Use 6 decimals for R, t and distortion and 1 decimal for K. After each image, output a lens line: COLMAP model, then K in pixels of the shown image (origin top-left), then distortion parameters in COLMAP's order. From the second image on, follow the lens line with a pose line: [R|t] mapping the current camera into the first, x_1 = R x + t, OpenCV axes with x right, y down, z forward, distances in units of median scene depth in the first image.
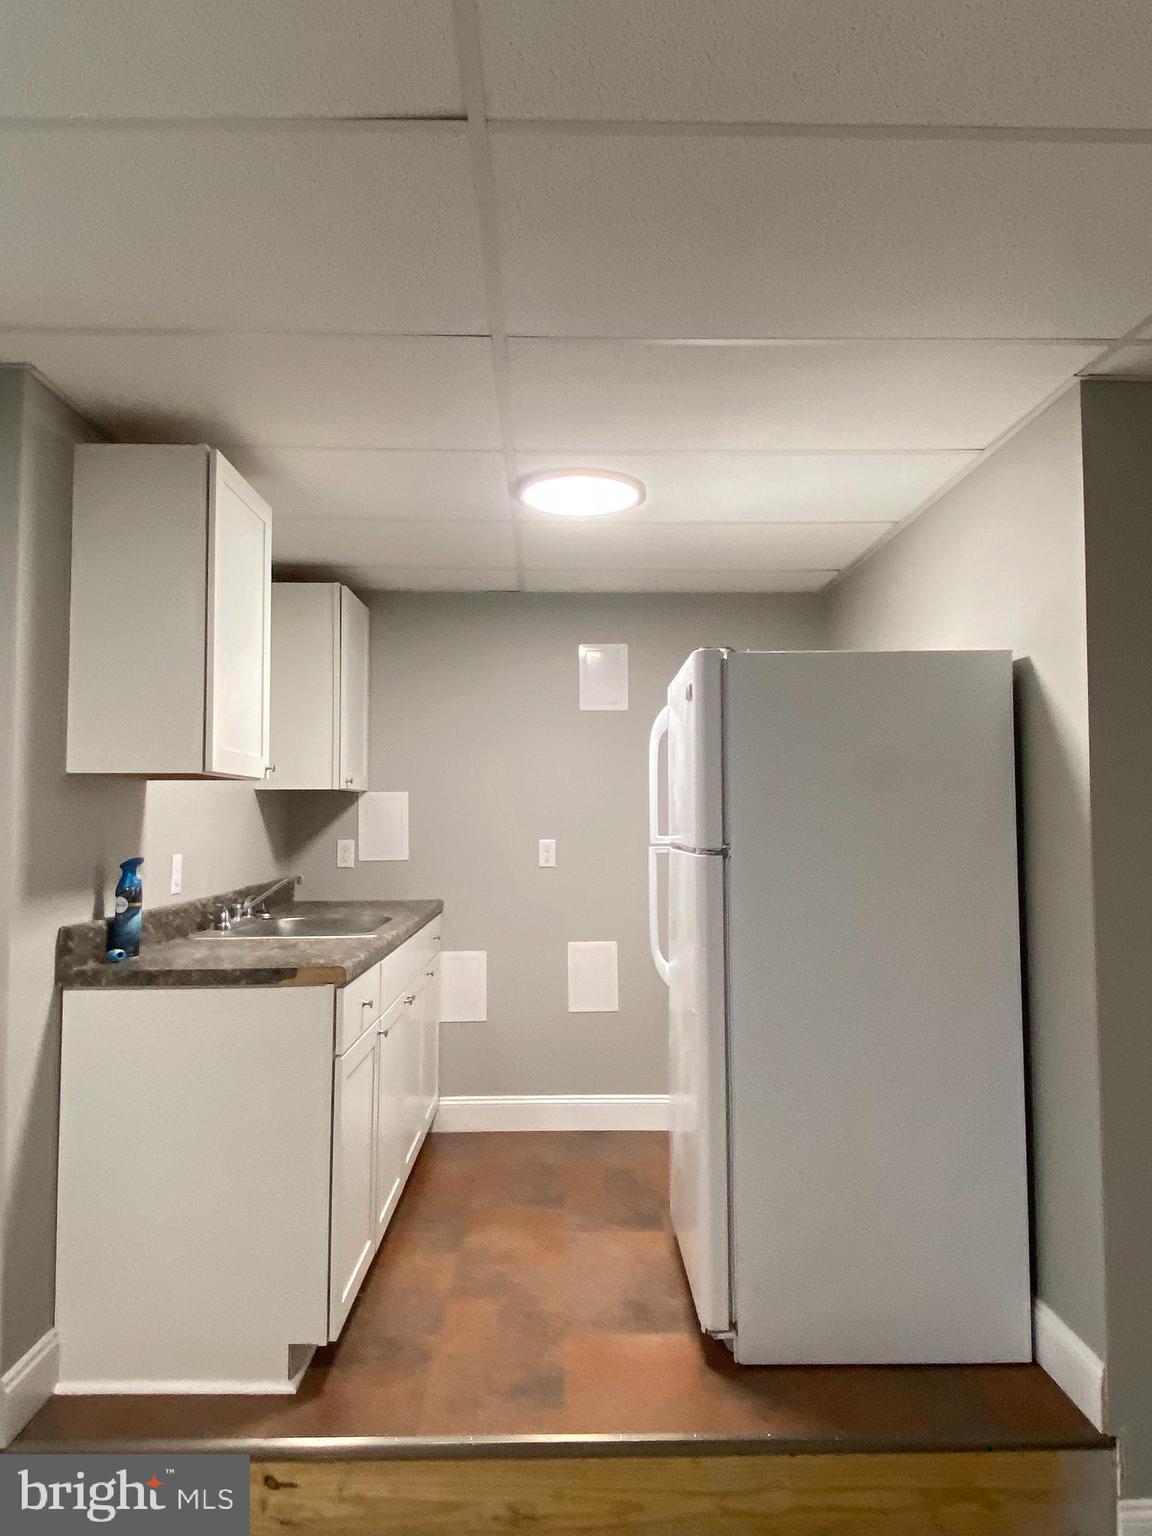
lens RADIAL K [[985.8, 0, 577.3], [0, 985.8, 763.4], [0, 0, 1]] dist [-0.007528, -0.002338]
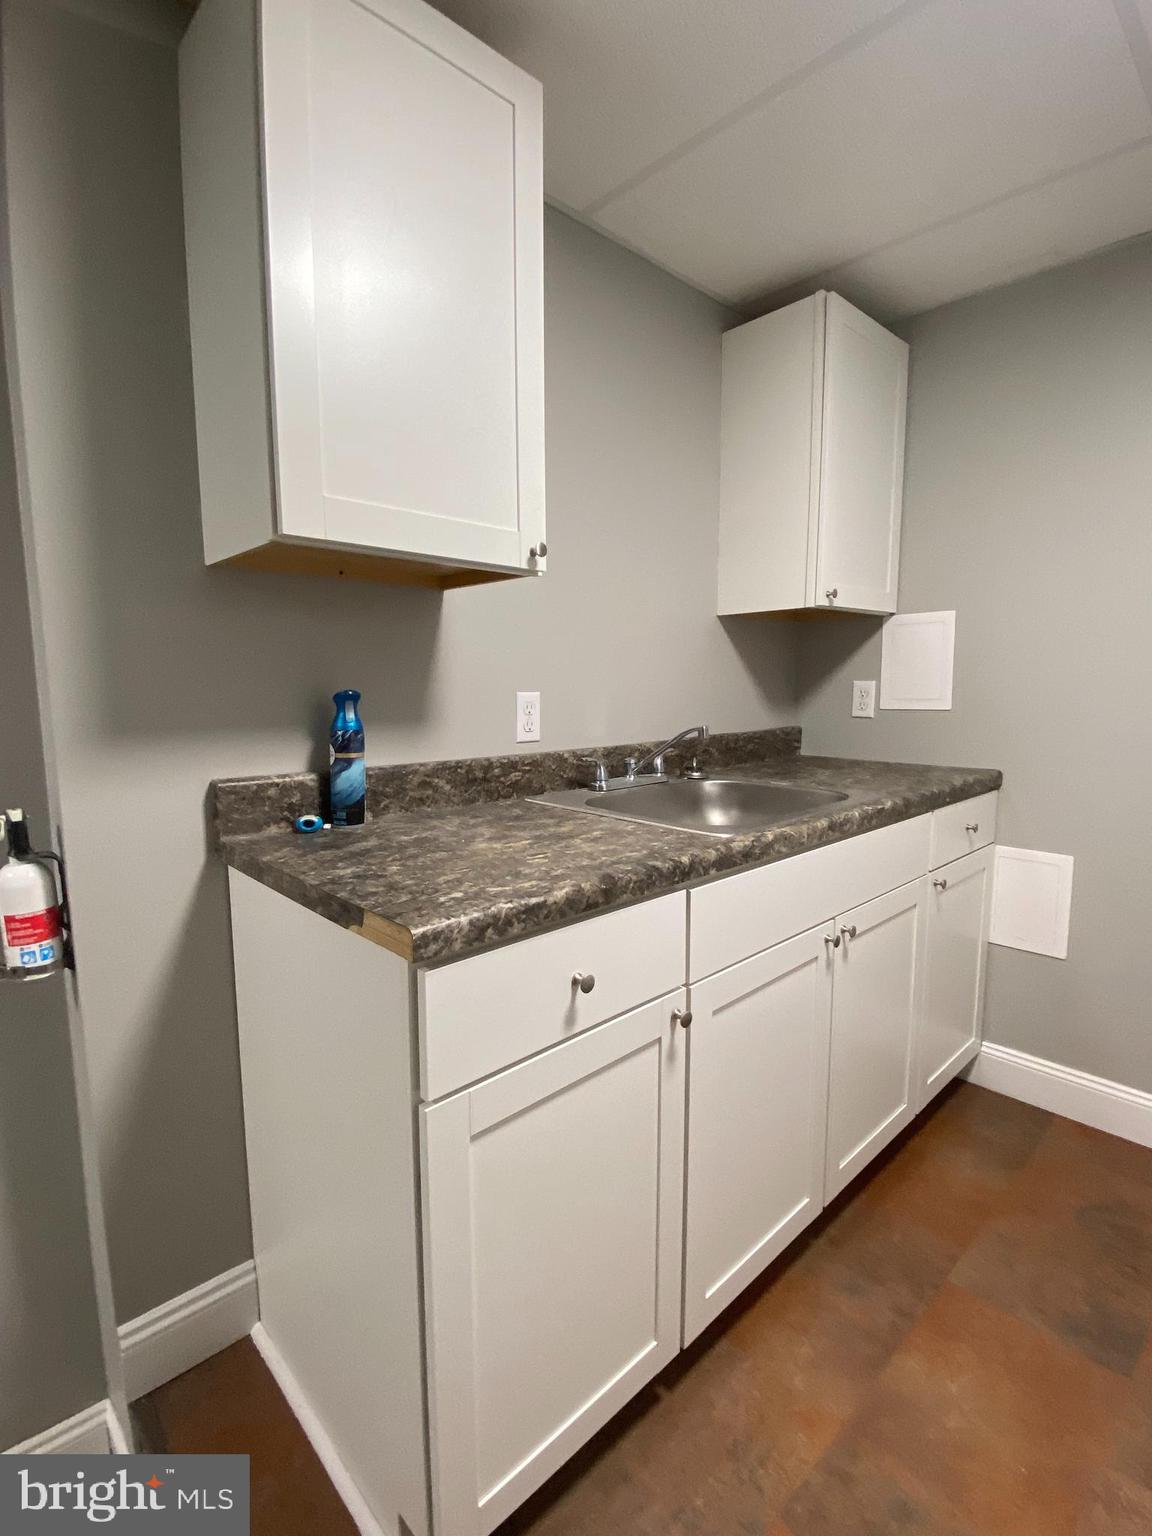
lens RADIAL K [[729.0, 0, 577.0], [0, 729.0, 765.1], [0, 0, 1]] dist [0.003970, -0.000805]
pose [[0.672488, 0.089923, -0.734625, 0.041127], [0.042453, 0.986270, 0.159589, 0.051540], [0.738889, -0.138509, 0.659438, 0.551798]]
